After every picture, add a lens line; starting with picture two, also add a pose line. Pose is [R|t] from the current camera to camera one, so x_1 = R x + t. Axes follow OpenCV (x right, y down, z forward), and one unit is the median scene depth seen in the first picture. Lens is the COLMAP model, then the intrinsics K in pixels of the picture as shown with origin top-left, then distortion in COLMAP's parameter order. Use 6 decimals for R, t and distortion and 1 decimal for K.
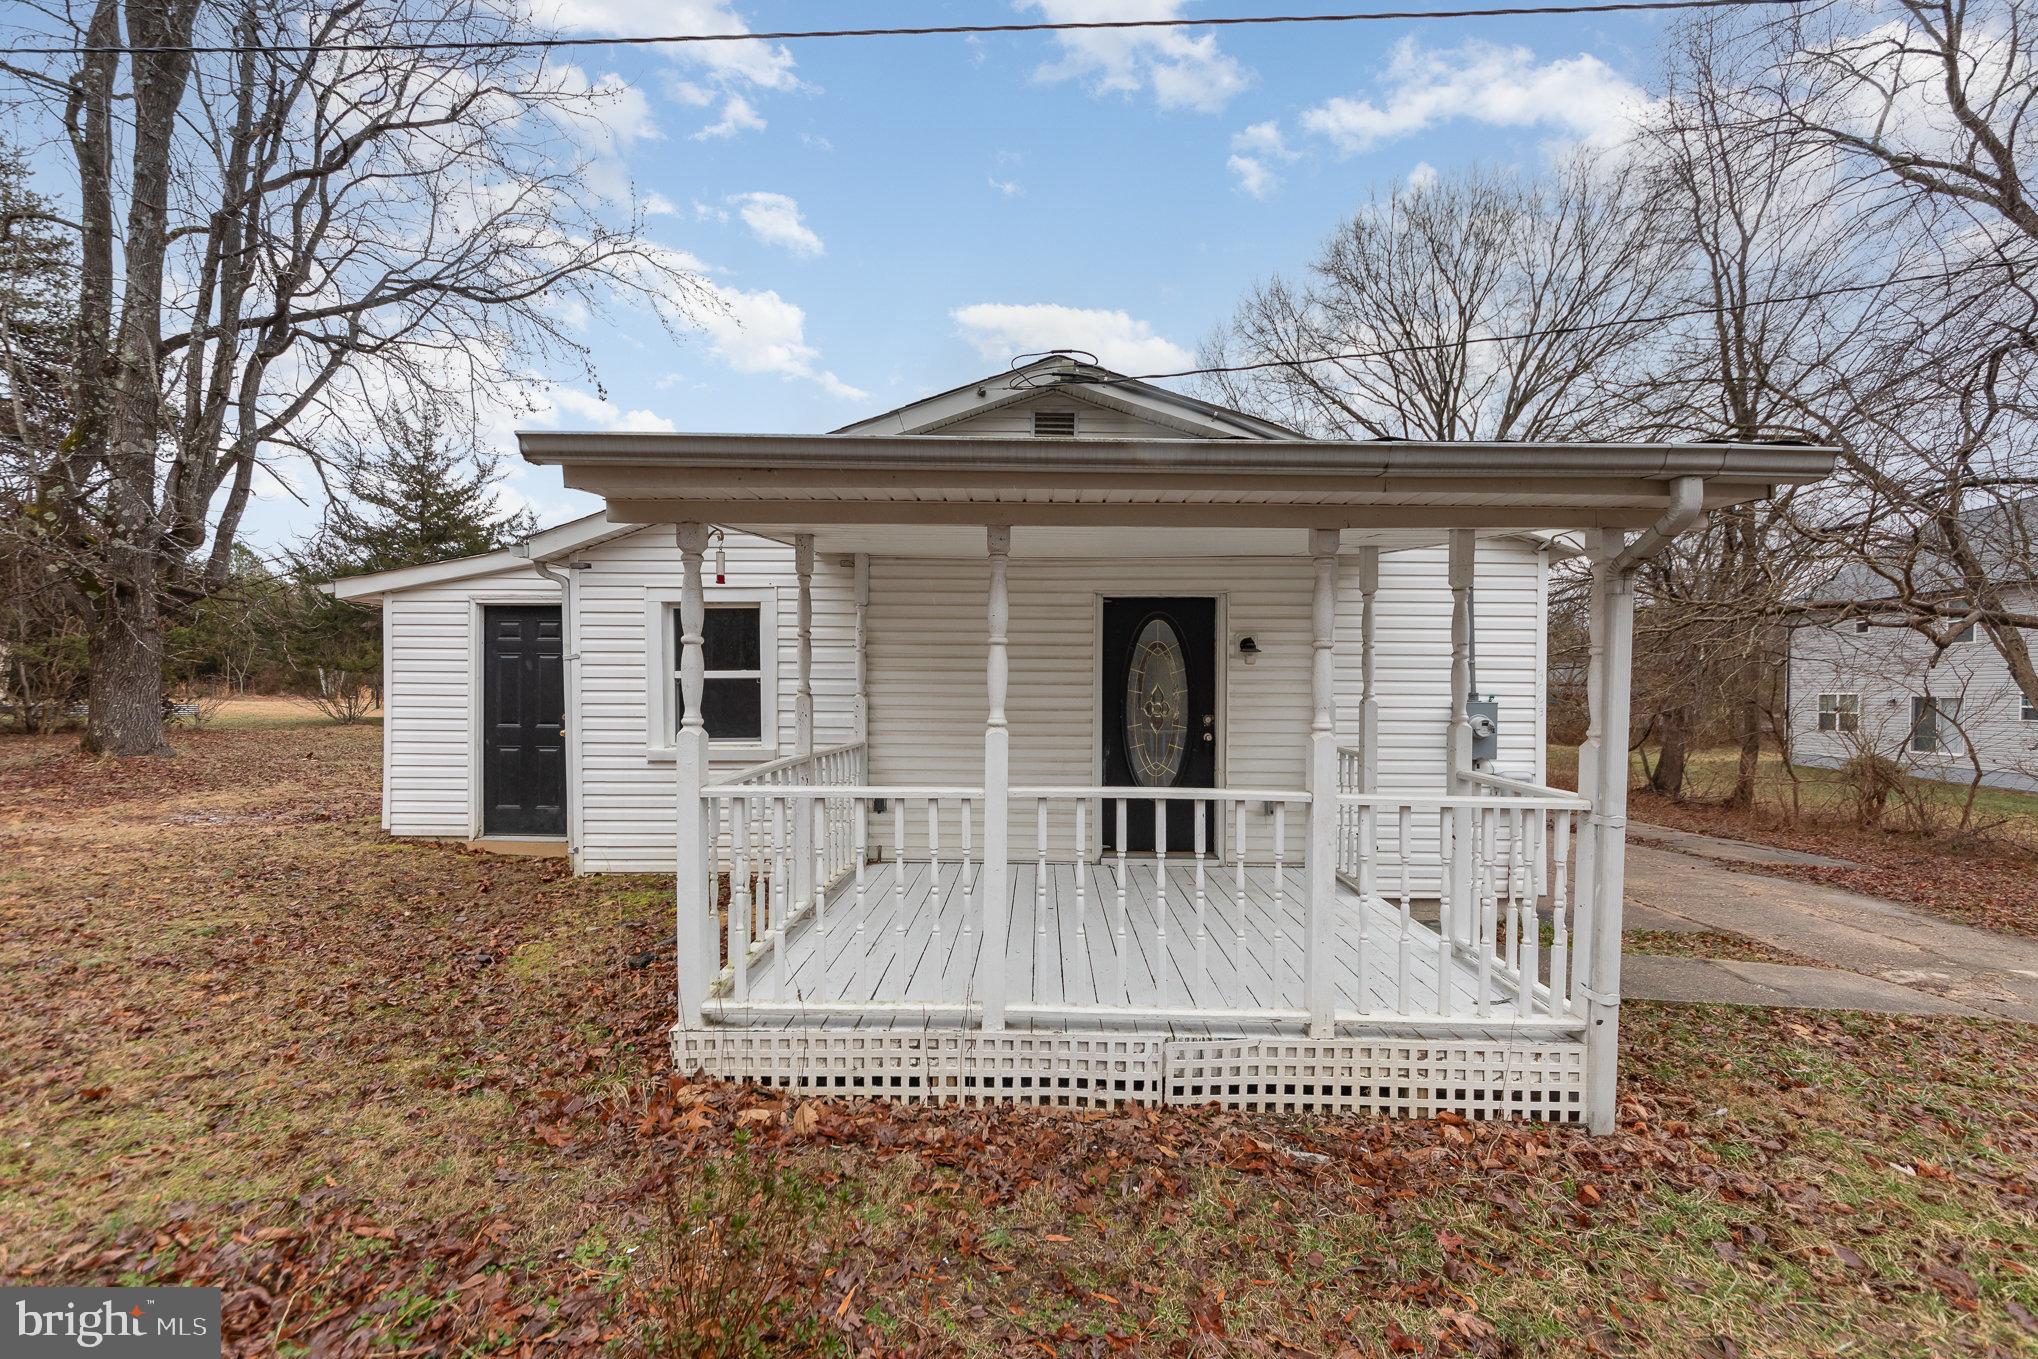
lens RADIAL K [[733.7, 0, 1025.6], [0, 733.7, 688.2], [0, 0, 1]] dist [0.001276, 0.001711]
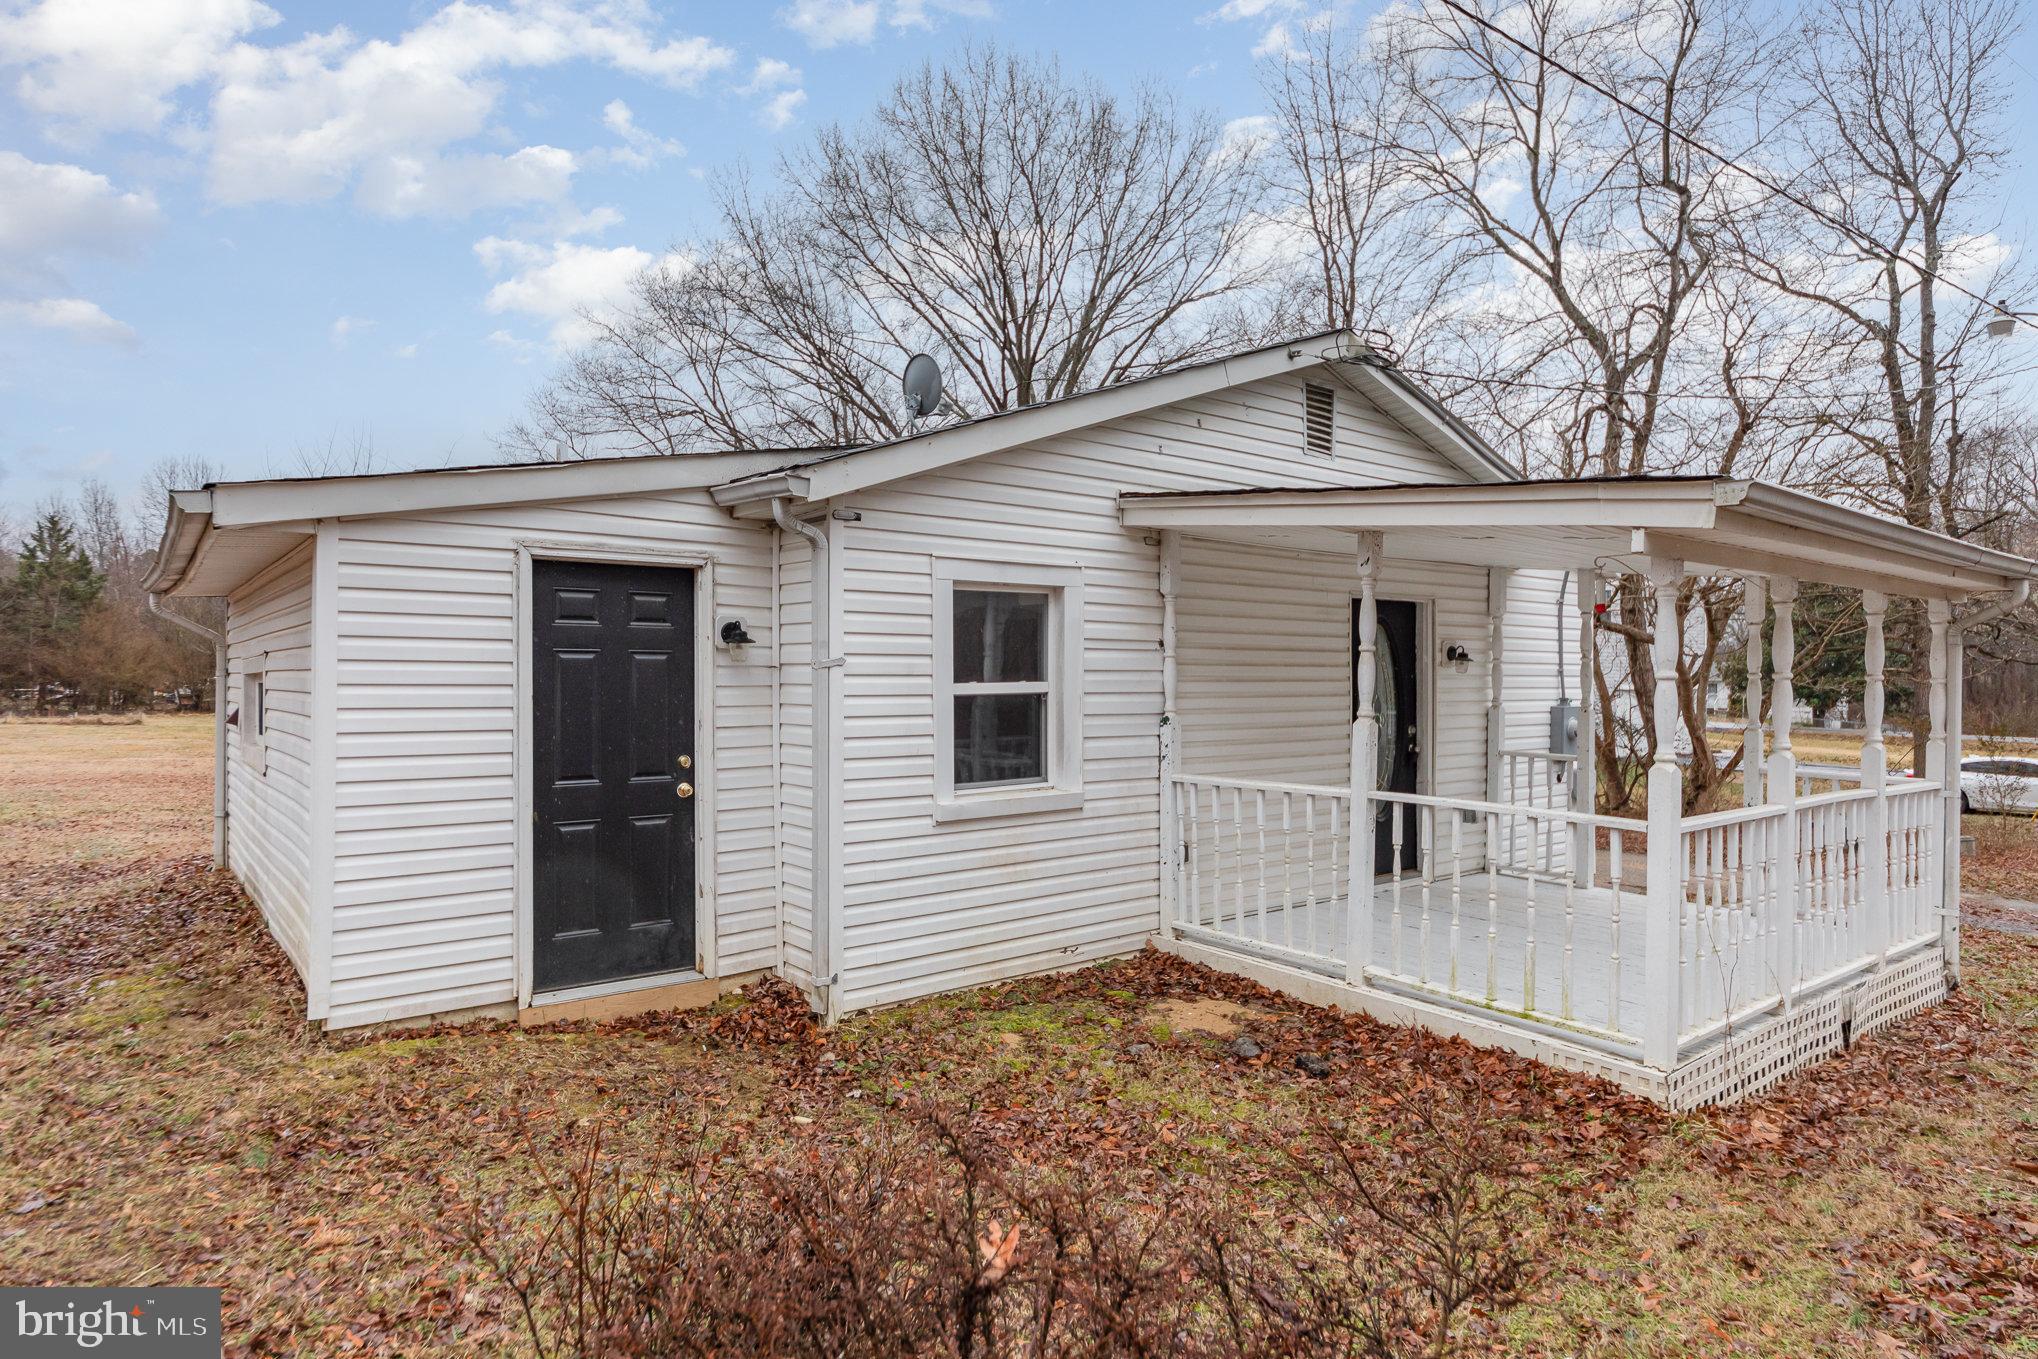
lens RADIAL K [[1138.8, 0, 1018.9], [0, 1138.8, 676.5], [0, 0, 1]] dist [0.004817, 0.000343]
pose [[0.782042, -0.003392, 0.623217, -0.987516], [0.001993, 0.999994, 0.002941, -0.030277], [-0.623223, -0.001057, 0.782044, 0.143839]]
